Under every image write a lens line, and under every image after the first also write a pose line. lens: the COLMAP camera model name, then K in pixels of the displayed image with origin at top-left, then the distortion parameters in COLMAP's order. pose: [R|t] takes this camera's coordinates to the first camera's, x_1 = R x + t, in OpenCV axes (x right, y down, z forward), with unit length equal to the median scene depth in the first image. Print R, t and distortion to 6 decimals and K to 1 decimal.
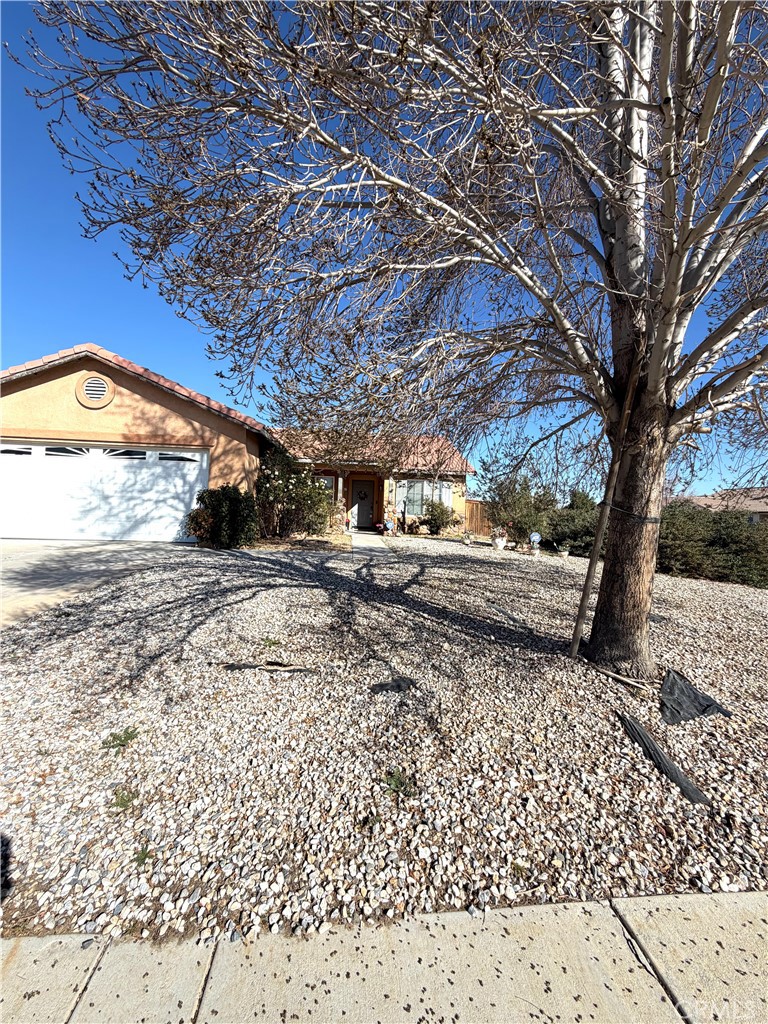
lens RADIAL K [[407.4, 0, 383.0], [0, 407.4, 510.3], [0, 0, 1]] dist [-0.000496, -0.000070]
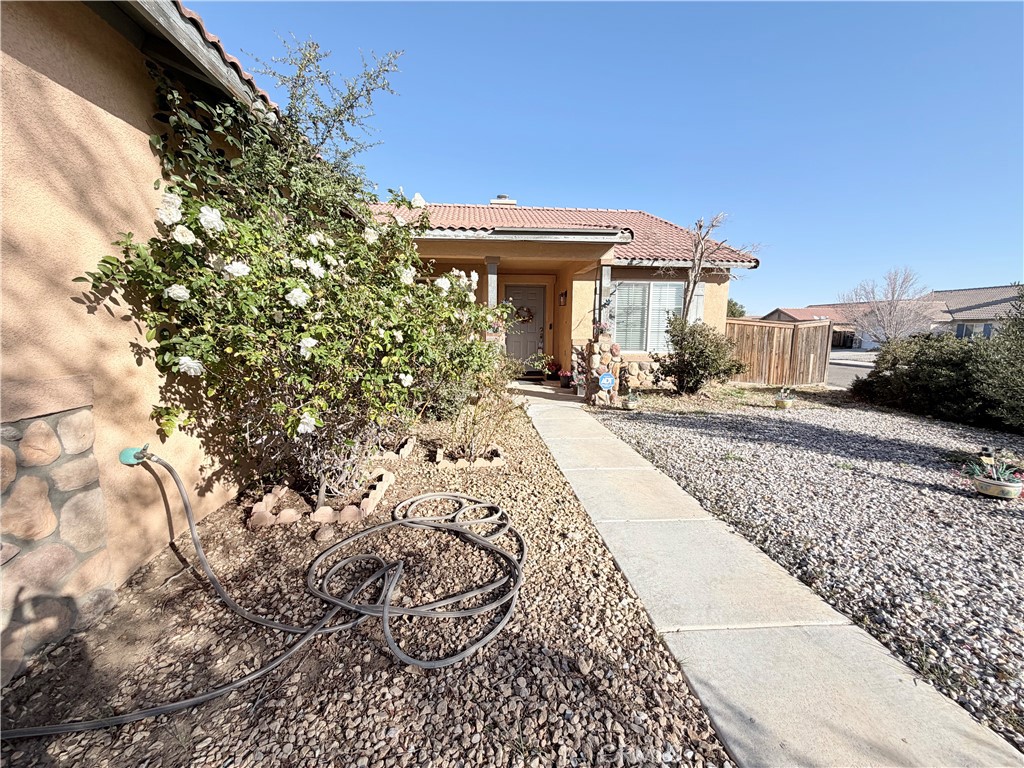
lens RADIAL K [[407.4, 0, 511.0], [0, 407.4, 385.4], [0, 0, 1]] dist [-0.000496, -0.000070]
pose [[0.999315, -0.030281, 0.021285, -0.155075], [0.026719, 0.988122, 0.151332, -0.048464], [-0.025614, -0.150659, 0.988254, 0.867502]]
